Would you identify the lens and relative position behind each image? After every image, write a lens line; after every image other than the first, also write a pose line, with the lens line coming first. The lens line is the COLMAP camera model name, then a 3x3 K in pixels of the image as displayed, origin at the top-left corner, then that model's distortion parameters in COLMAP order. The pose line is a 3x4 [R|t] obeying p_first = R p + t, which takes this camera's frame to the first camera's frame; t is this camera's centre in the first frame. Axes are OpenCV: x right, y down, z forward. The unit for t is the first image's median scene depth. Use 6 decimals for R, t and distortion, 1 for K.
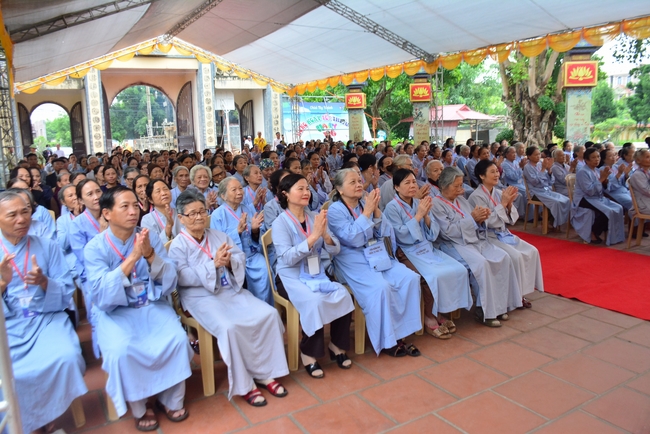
lens RADIAL K [[517.5, 0, 346.7], [0, 517.5, 223.9], [0, 0, 1]] dist [-0.128608, 0.068165]
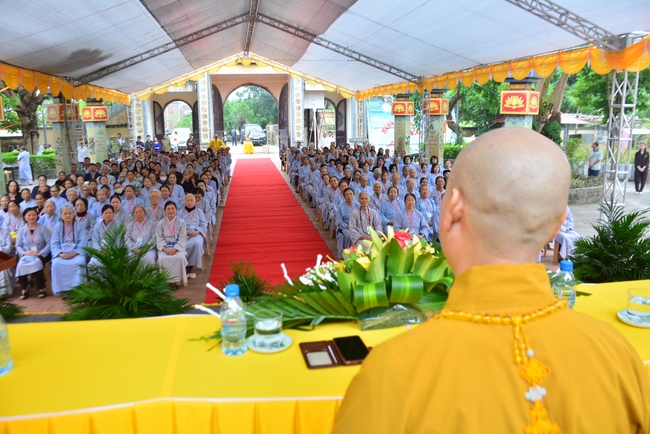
lens RADIAL K [[517.5, 0, 333.9], [0, 517.5, 222.9], [0, 0, 1]] dist [-0.128608, 0.068165]
pose [[0.925374, 0.101624, -0.365179, 0.311351], [-0.087343, 0.994633, 0.055464, -0.042893], [0.368856, -0.019429, 0.929283, -0.080521]]
